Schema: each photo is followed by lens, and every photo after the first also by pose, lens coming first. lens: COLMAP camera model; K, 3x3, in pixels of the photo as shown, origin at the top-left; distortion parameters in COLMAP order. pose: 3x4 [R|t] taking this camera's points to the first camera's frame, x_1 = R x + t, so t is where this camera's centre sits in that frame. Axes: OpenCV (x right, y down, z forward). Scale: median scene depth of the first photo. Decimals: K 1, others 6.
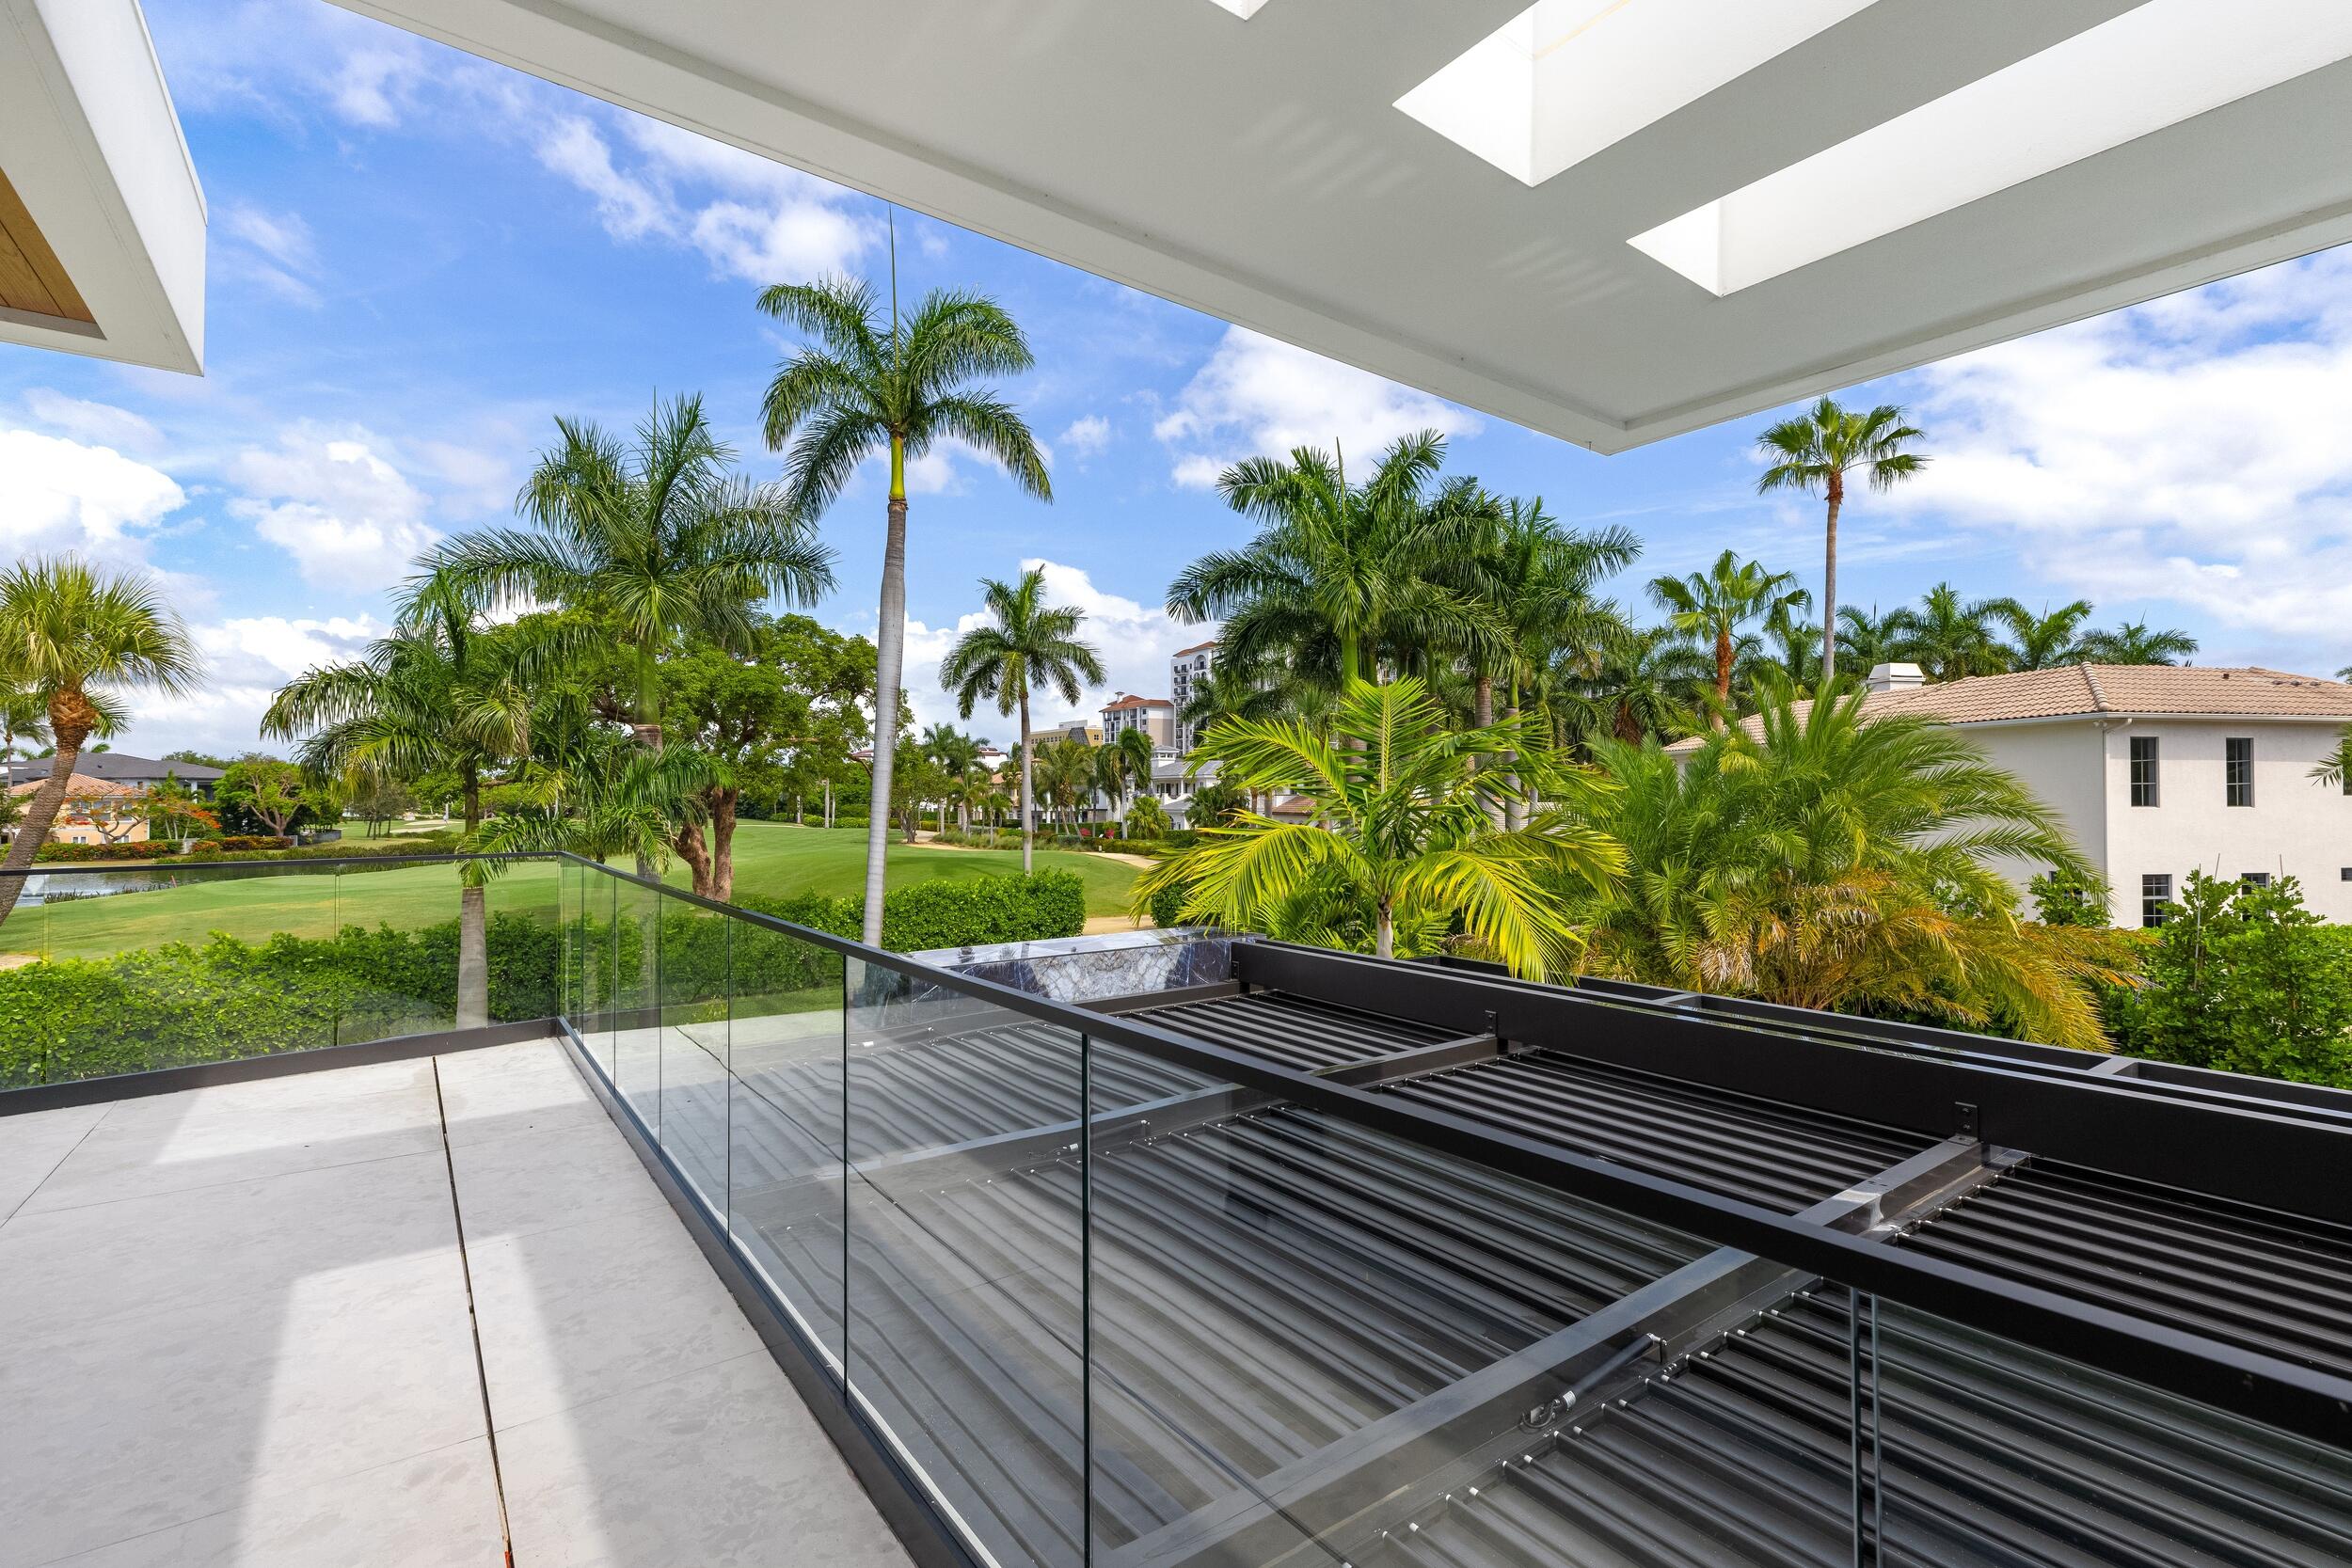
lens RADIAL K [[1077.7, 0, 1182.8], [0, 1077.7, 791.8], [0, 0, 1]] dist [0.004923, -0.000180]
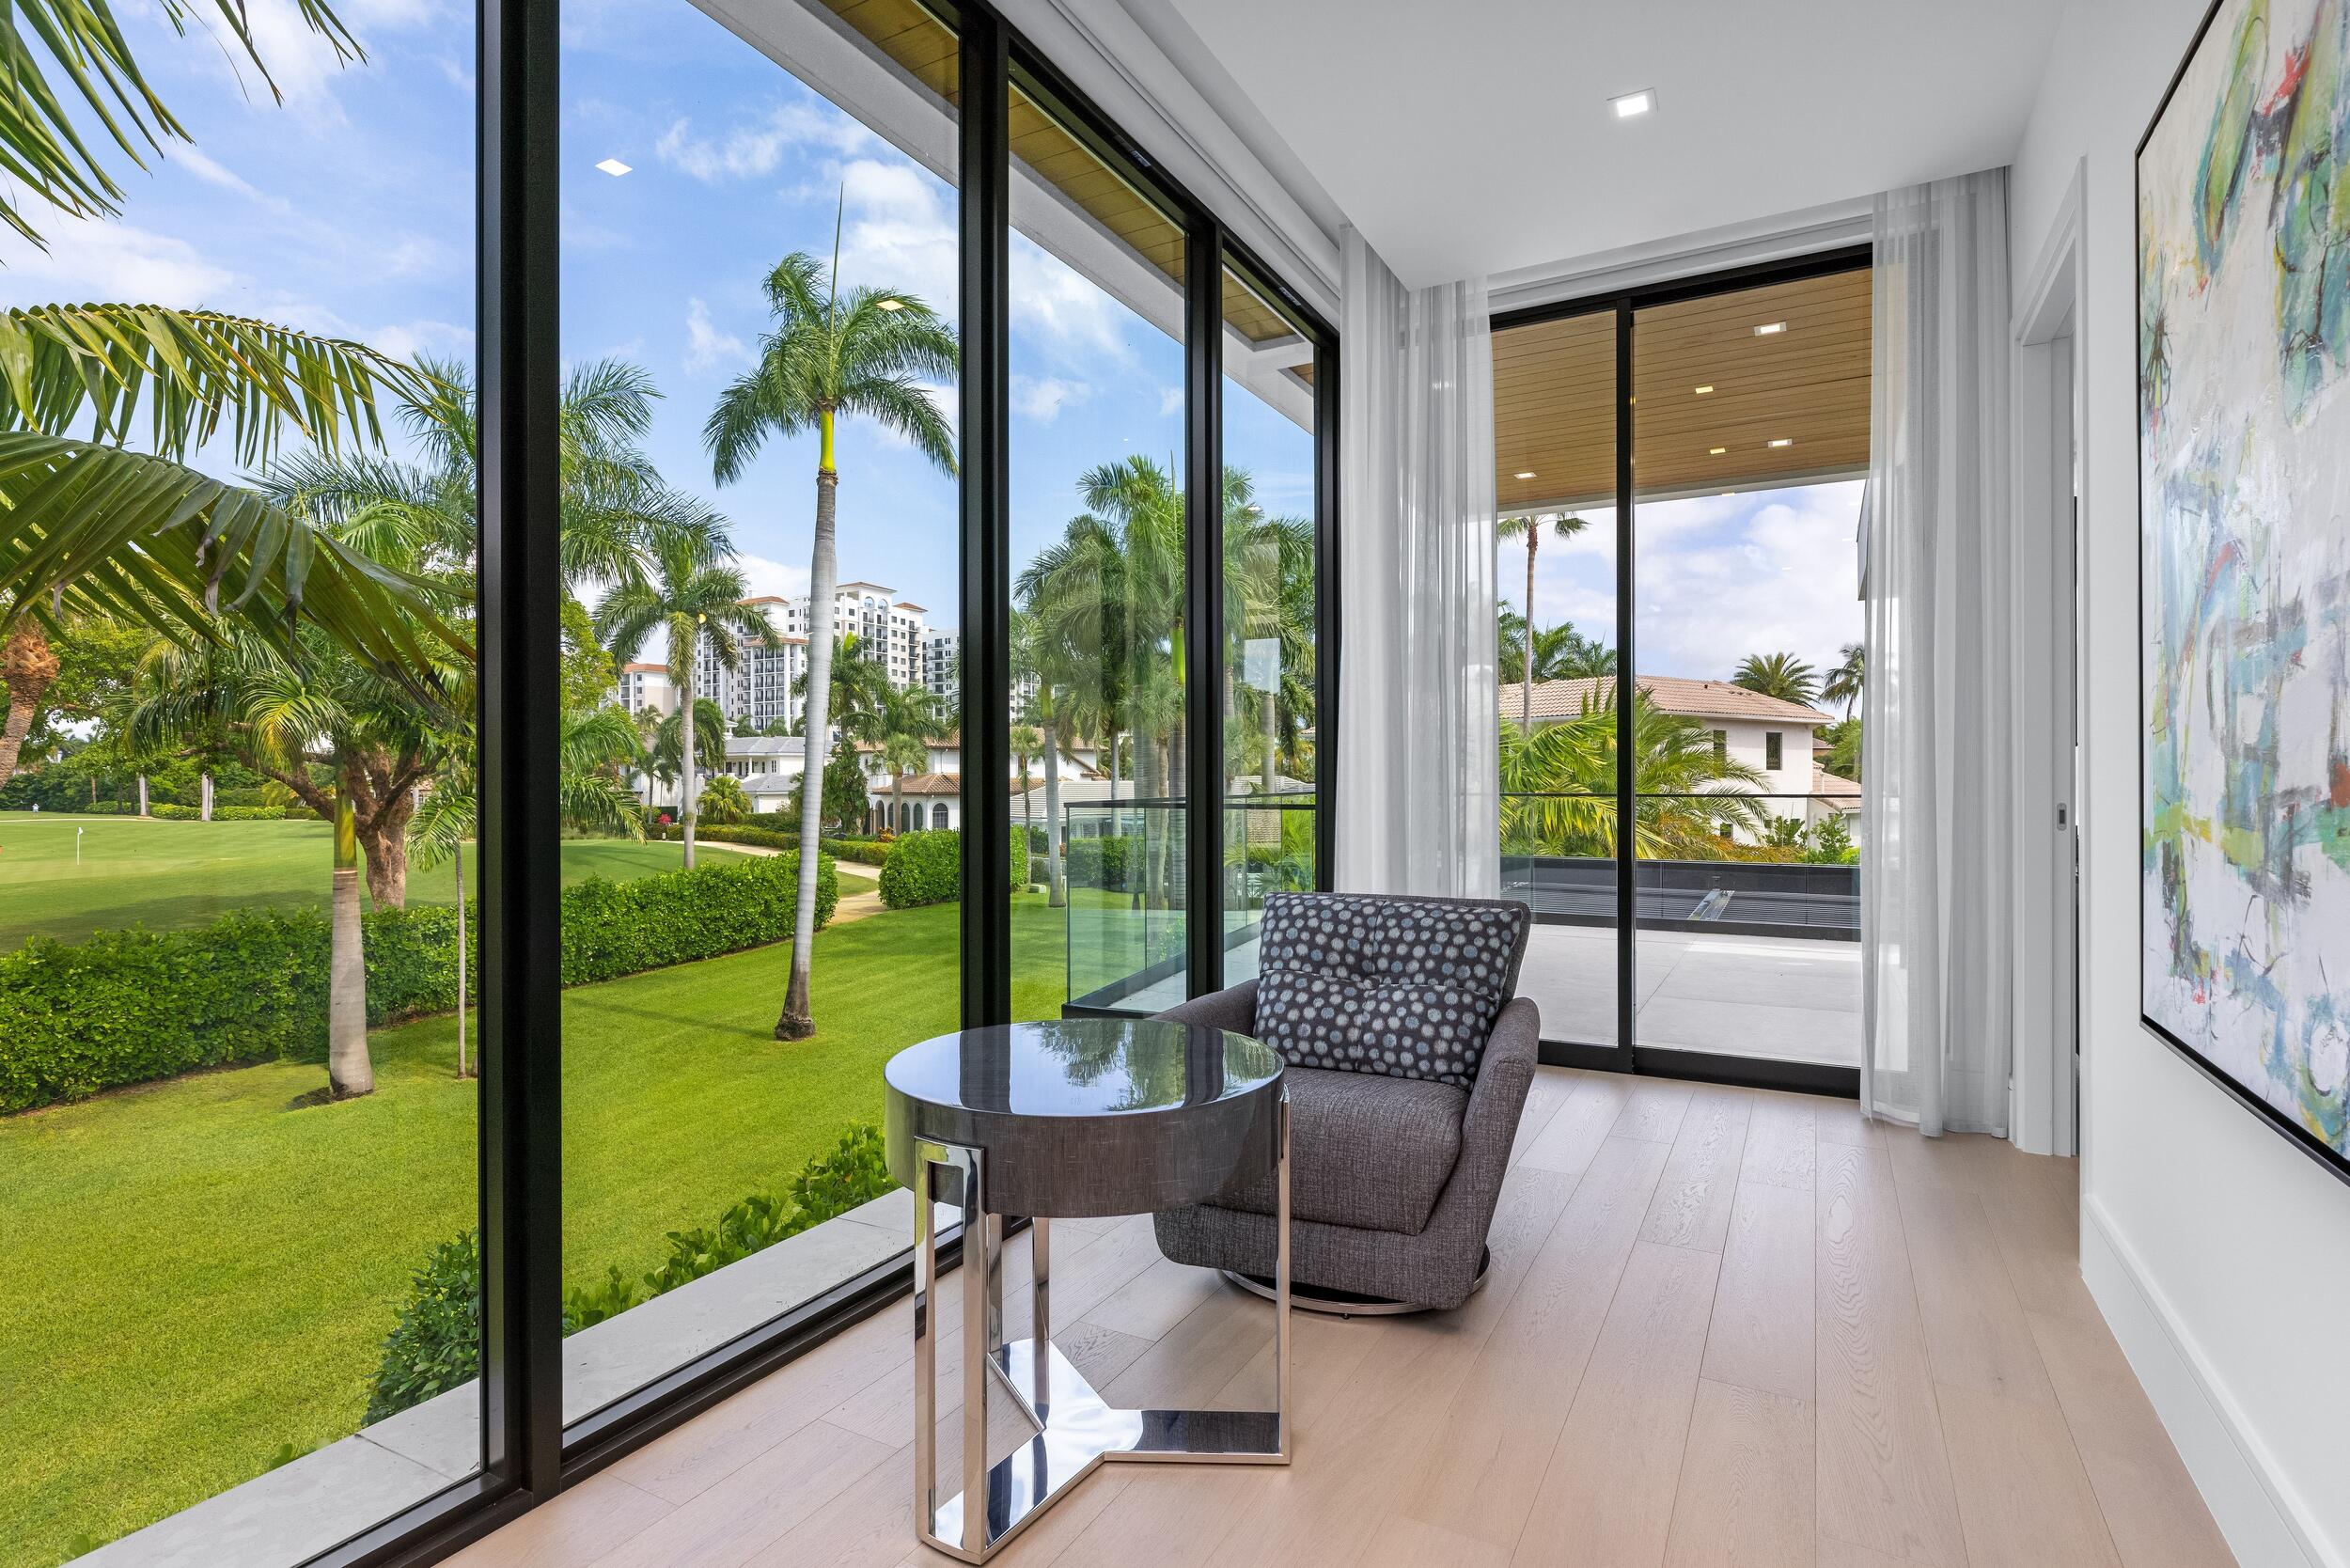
lens RADIAL K [[1159.6, 0, 1184.7], [0, 1159.6, 779.3], [0, 0, 1]] dist [-0.006267, -0.000976]
pose [[0.907119, -0.002550, 0.420867, -0.243114], [0.000290, 0.999985, 0.005435, 0.004682], [-0.420875, -0.004808, 0.907106, -0.069950]]
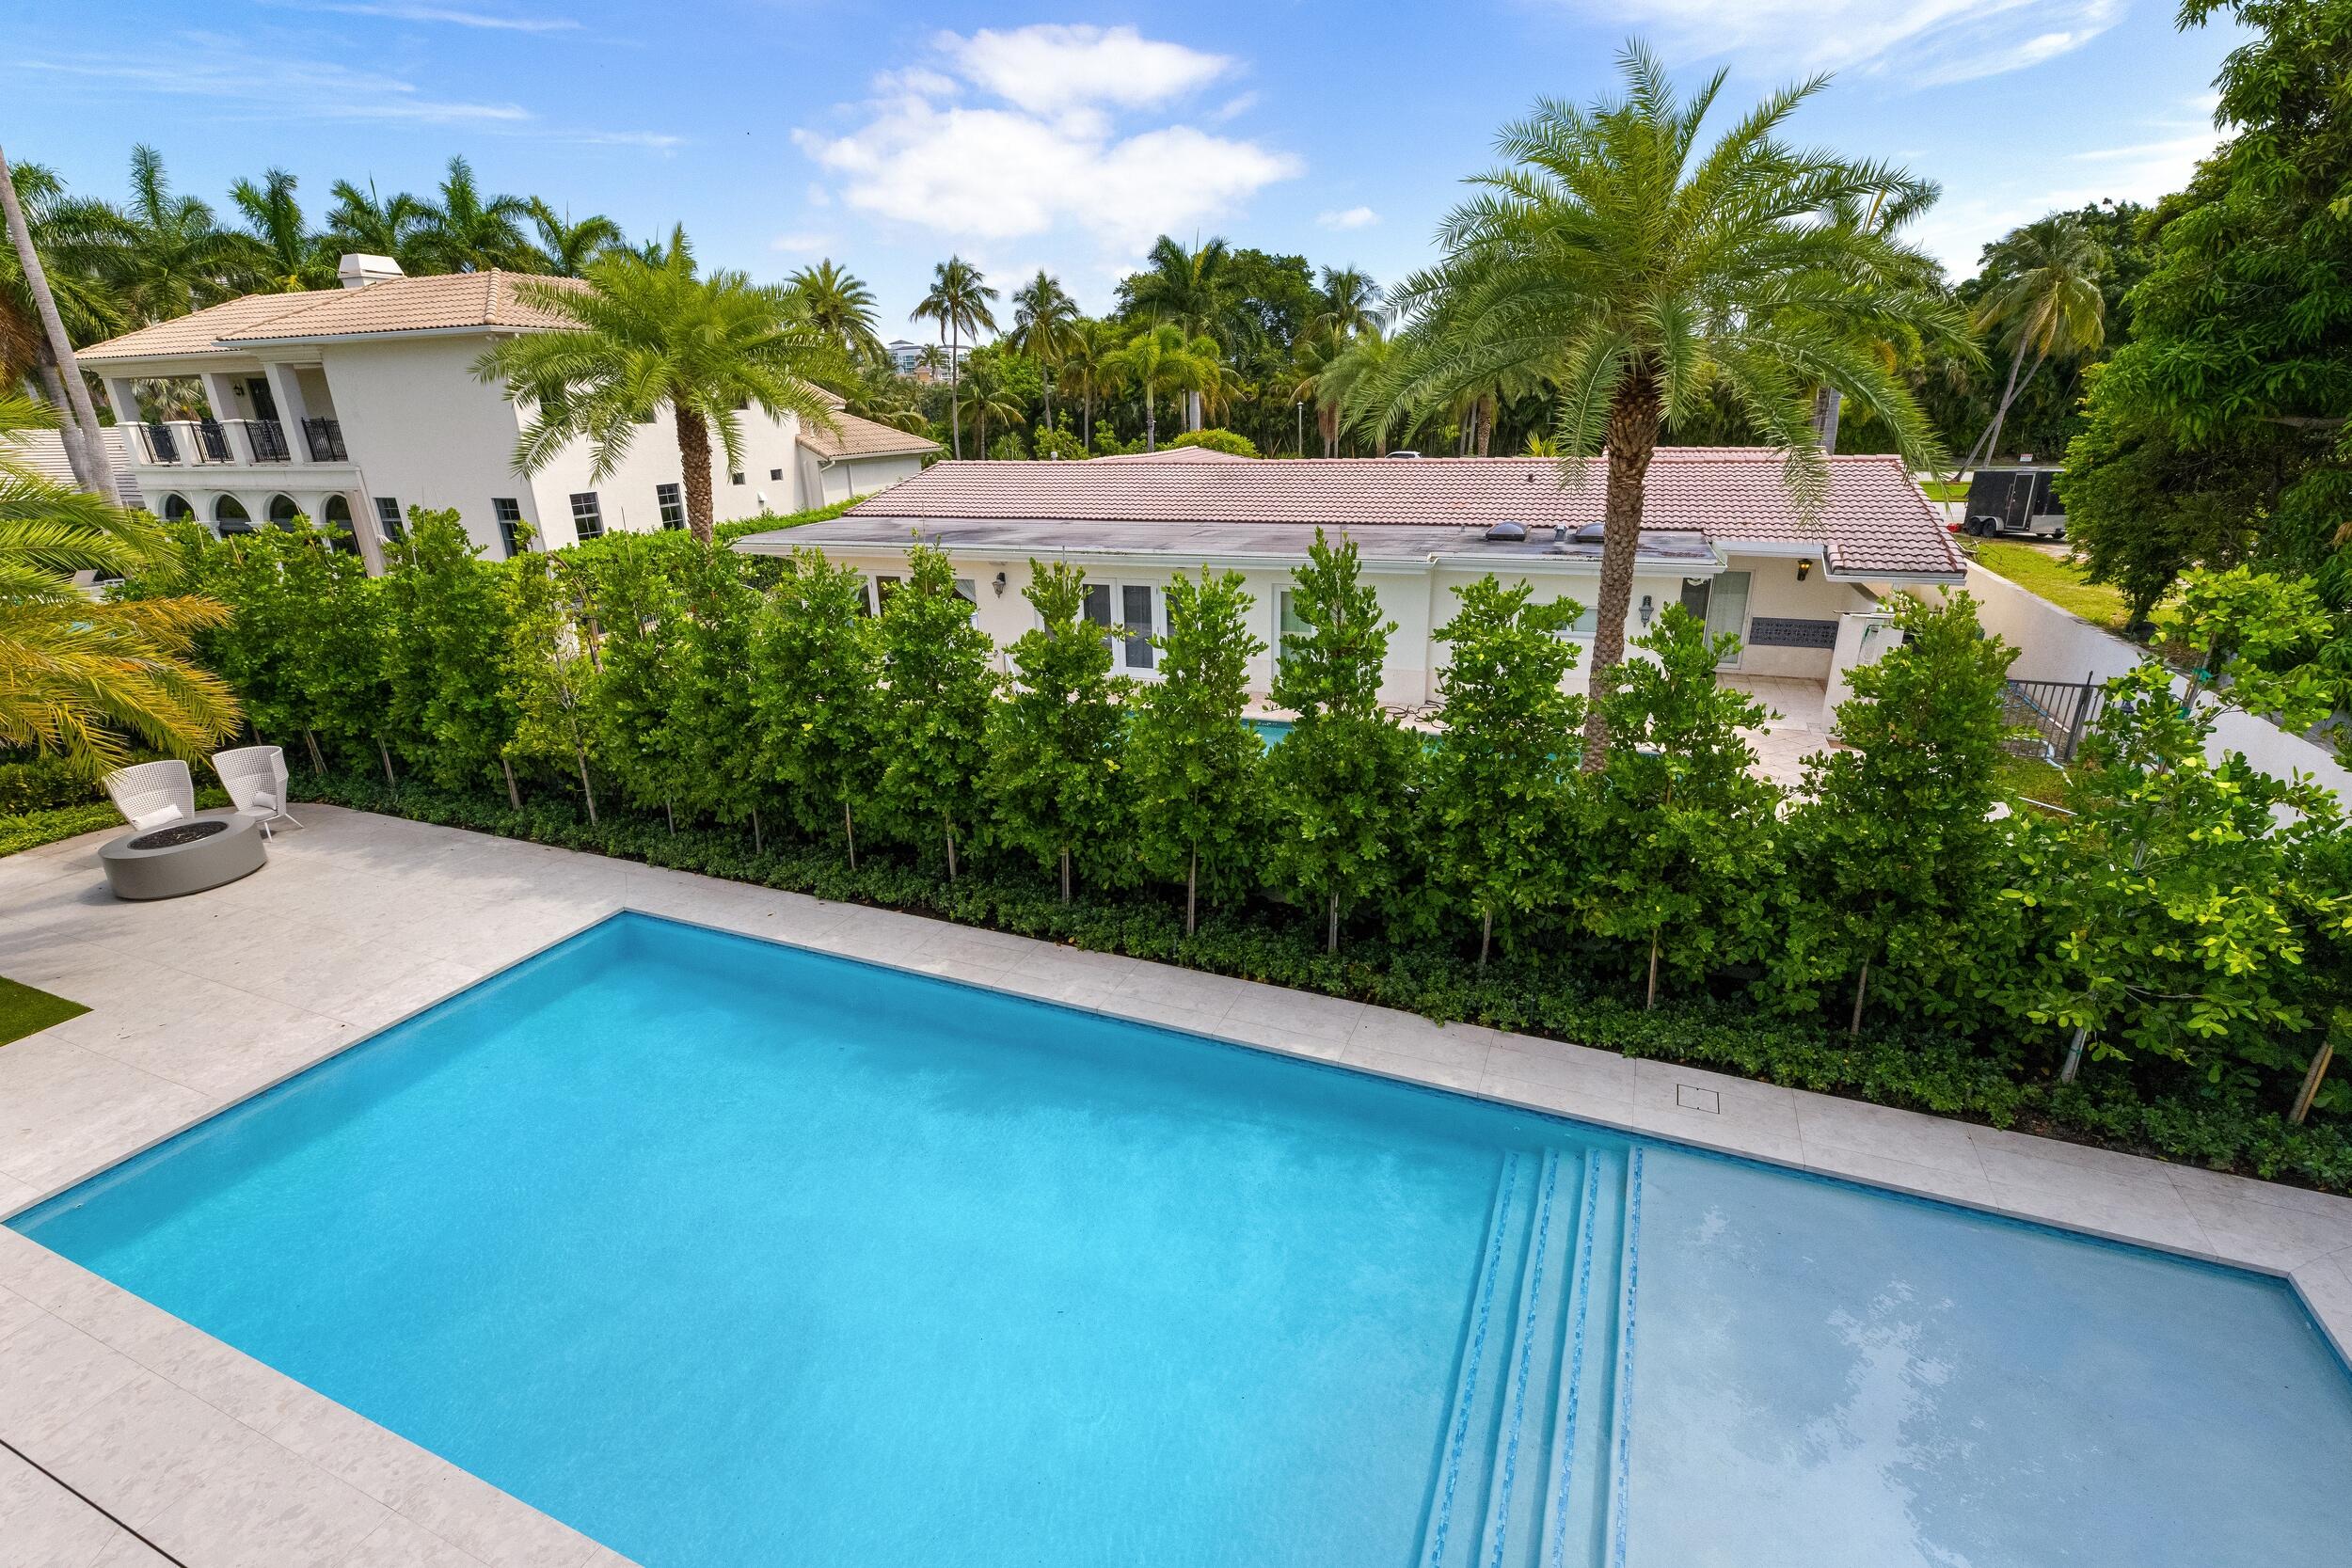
lens RADIAL K [[1066.0, 0, 1181.5], [0, 1066.0, 783.5], [0, 0, 1]] dist [0.000919, 0.001313]
pose [[0.483426, -0.308943, 0.819056, 0.173694], [0.018670, 0.939078, 0.343196, -0.003667], [-0.875186, -0.150618, 0.459743, -0.032016]]
